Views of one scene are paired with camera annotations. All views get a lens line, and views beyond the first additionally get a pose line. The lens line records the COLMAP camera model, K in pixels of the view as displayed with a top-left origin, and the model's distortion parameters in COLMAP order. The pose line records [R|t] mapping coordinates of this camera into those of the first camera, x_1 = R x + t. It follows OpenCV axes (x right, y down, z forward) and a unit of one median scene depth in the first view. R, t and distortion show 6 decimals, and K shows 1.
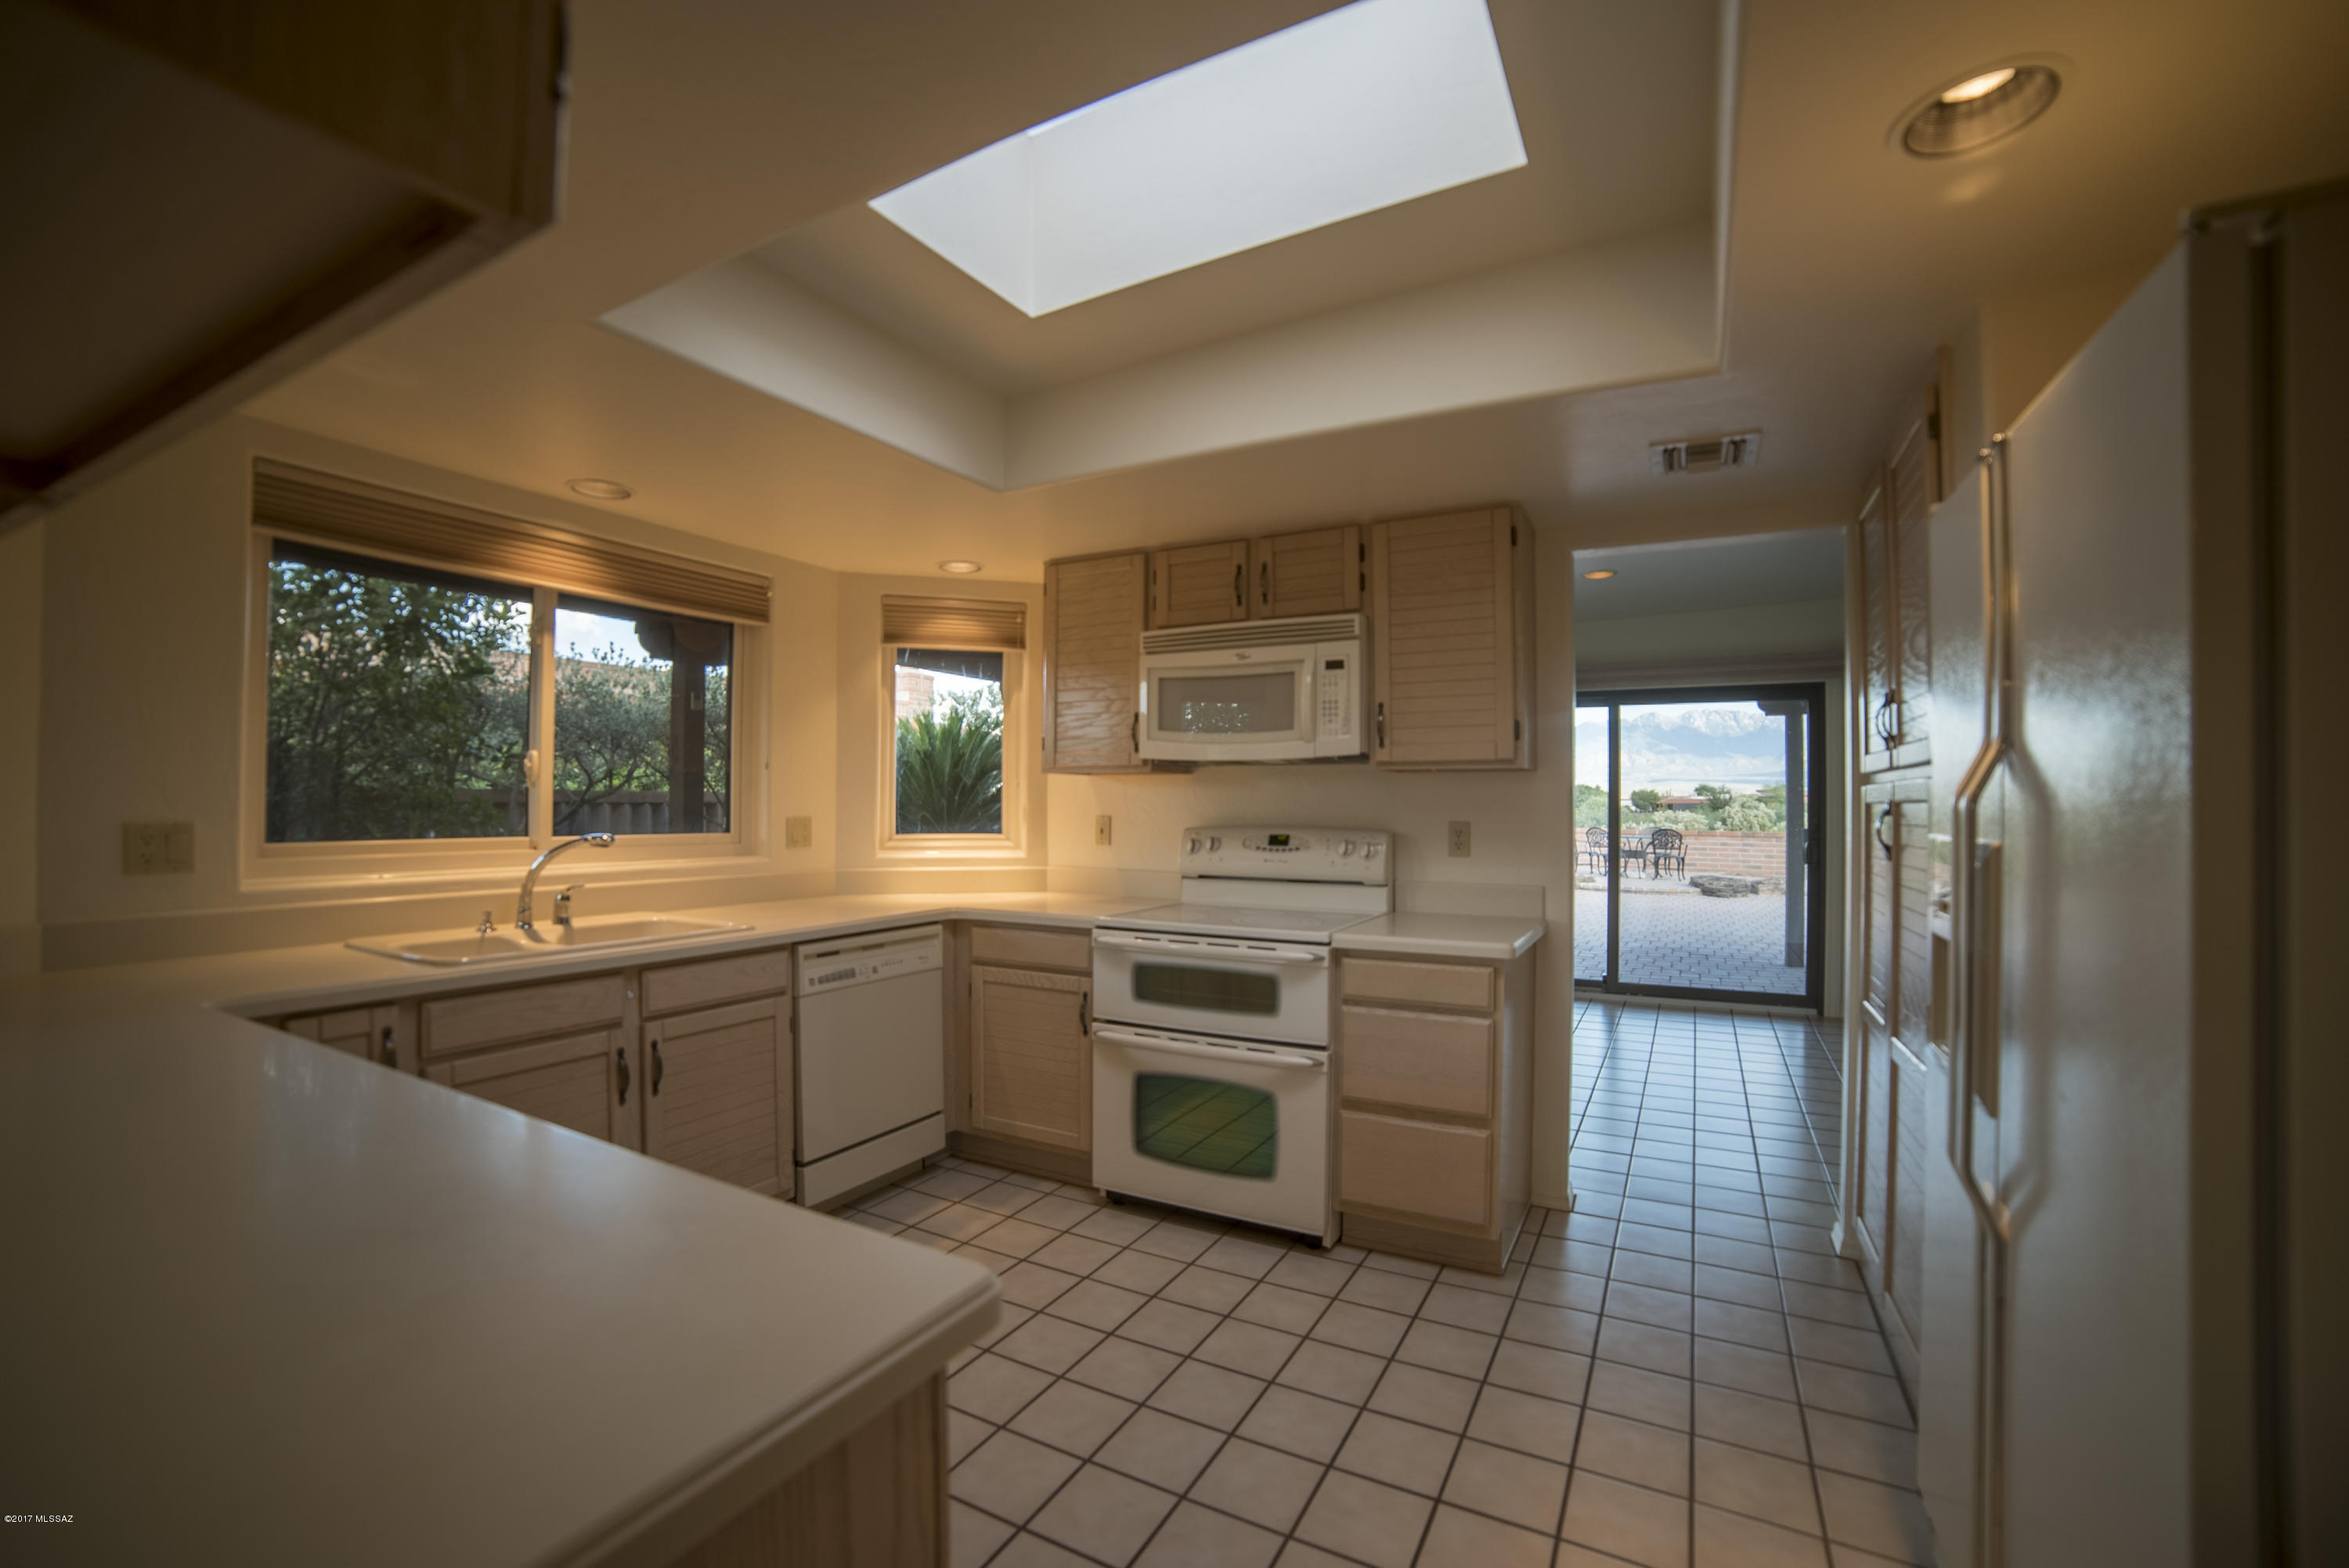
lens RADIAL K [[980.2, 0, 1174.6], [0, 980.2, 791.9], [0, 0, 1]] dist [-0.104983, 0.033422]
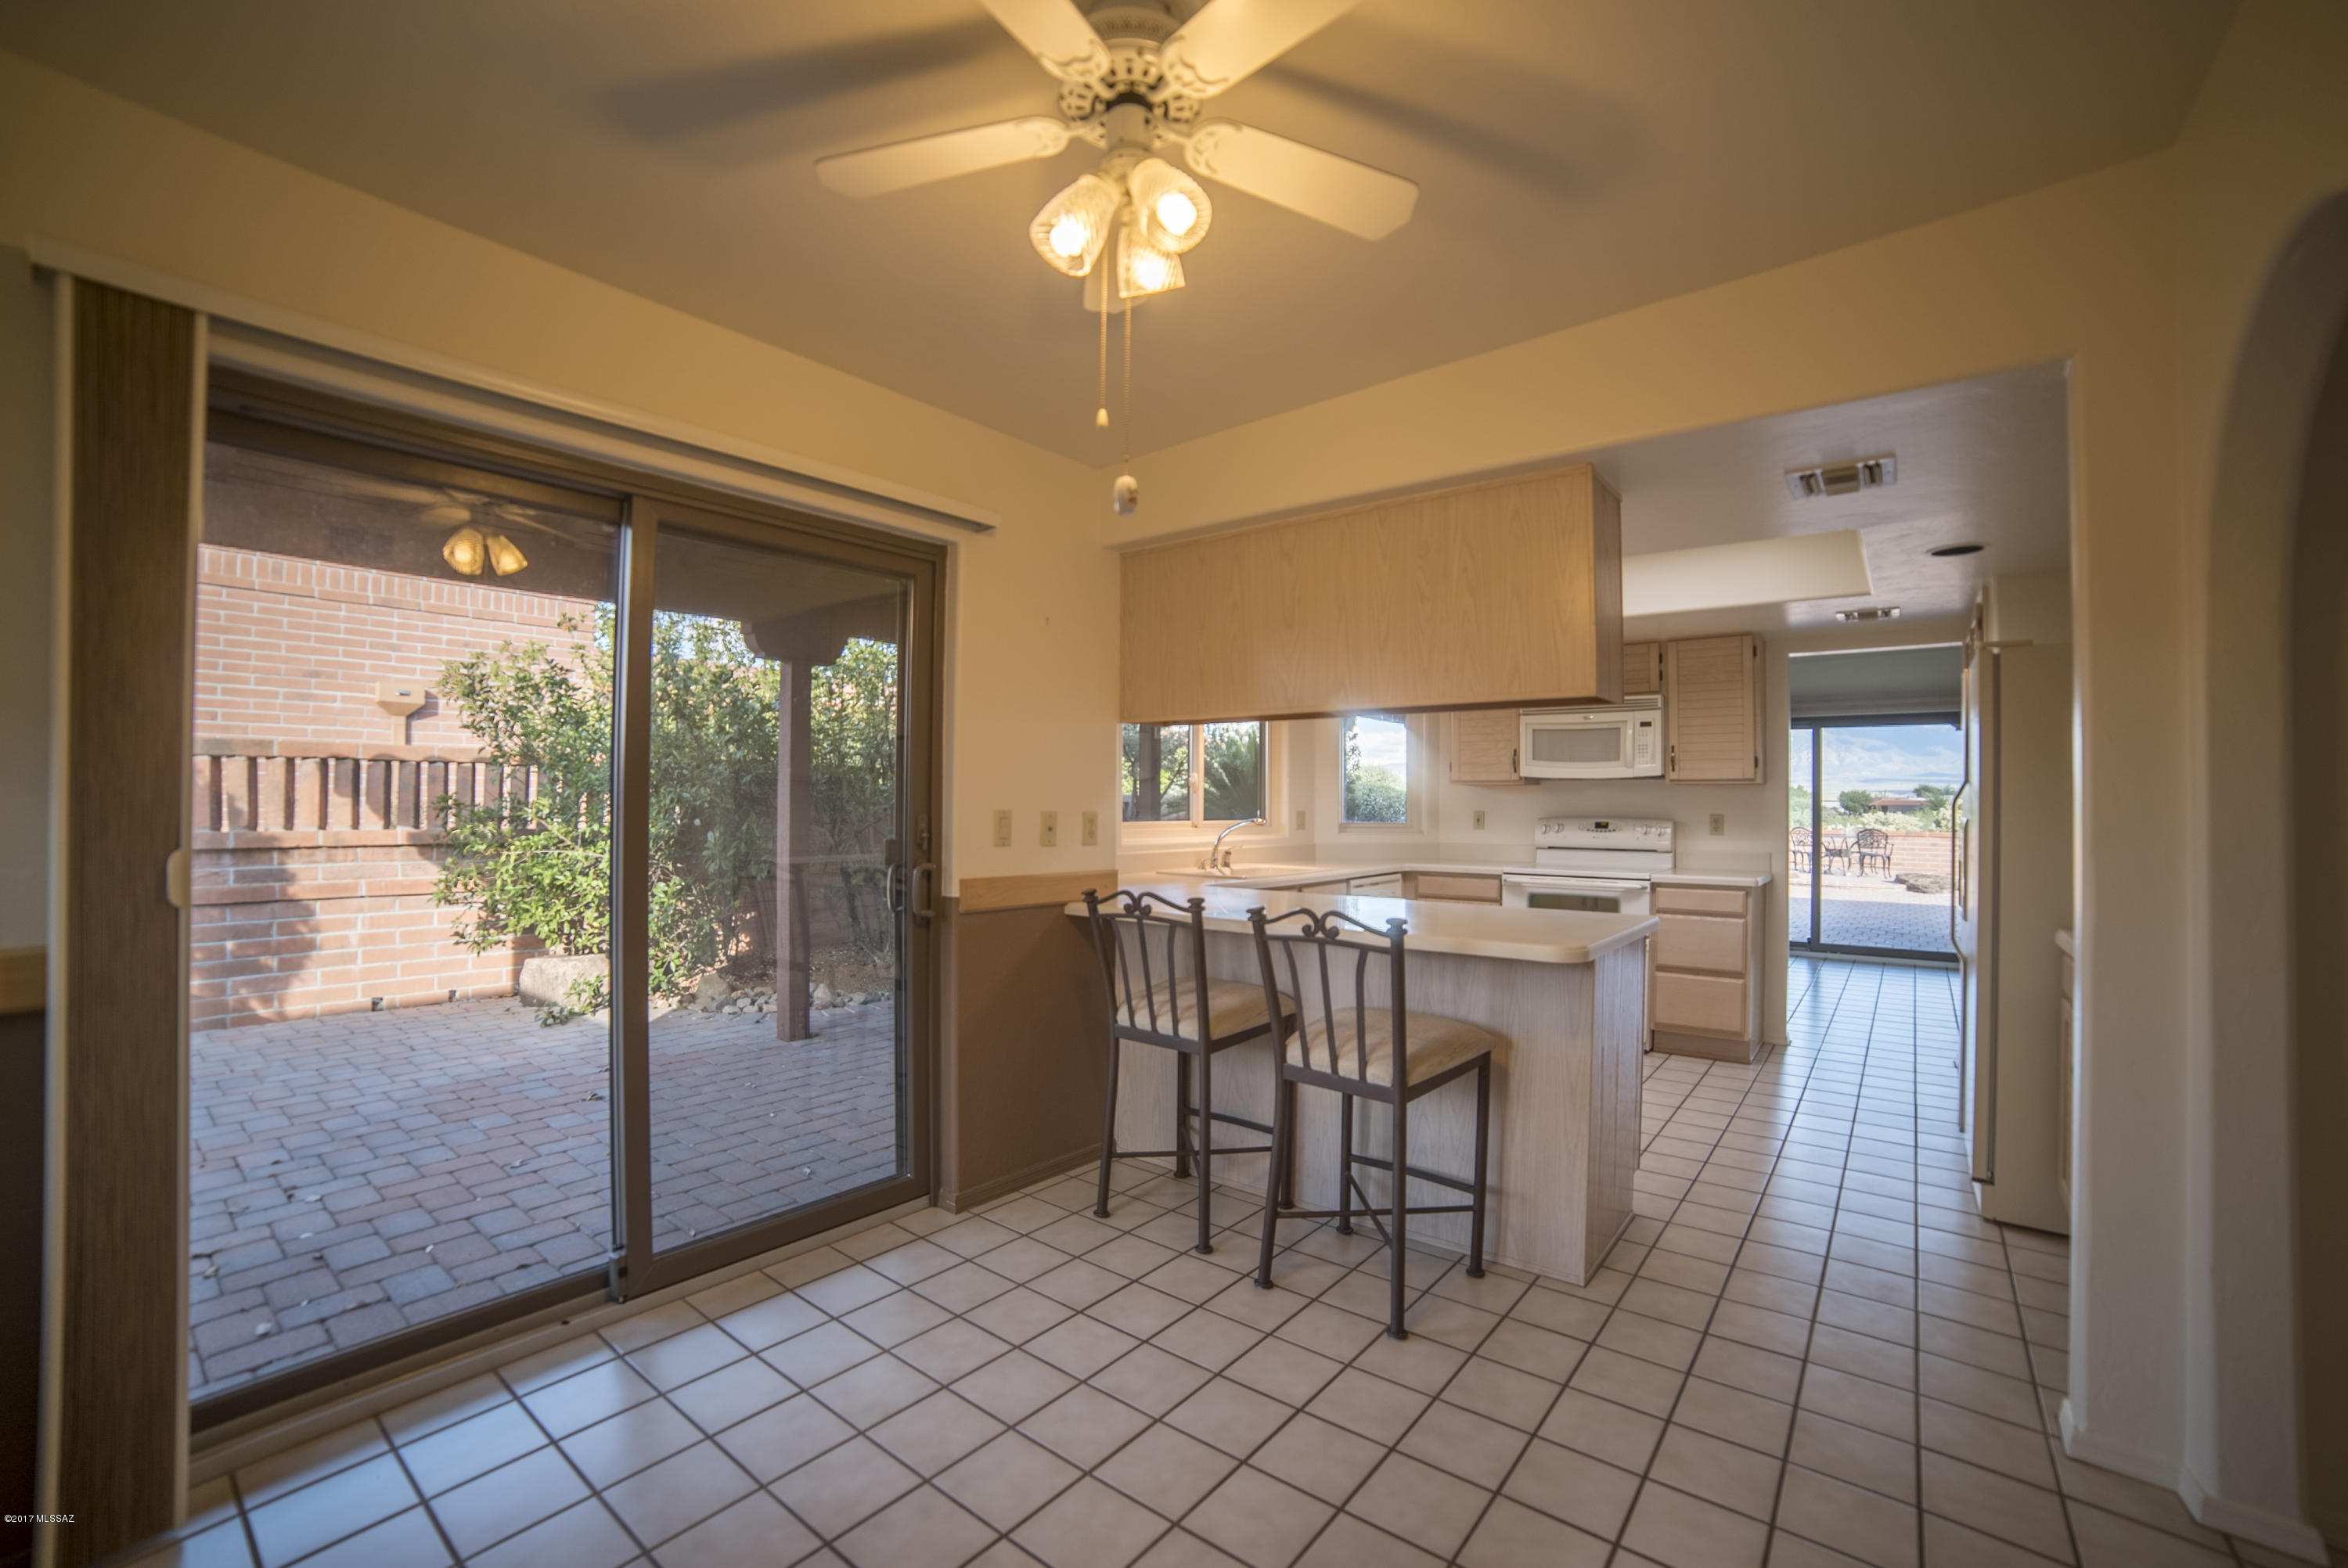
lens RADIAL K [[979.7, 0, 1174.1], [0, 979.7, 791.9], [0, 0, 1]] dist [-0.104983, 0.033422]
pose [[0.984989, 0.001190, -0.172614, -0.343719], [-0.001174, 0.999999, 0.000194, -0.007354], [0.172614, 0.000012, 0.984990, -0.769766]]
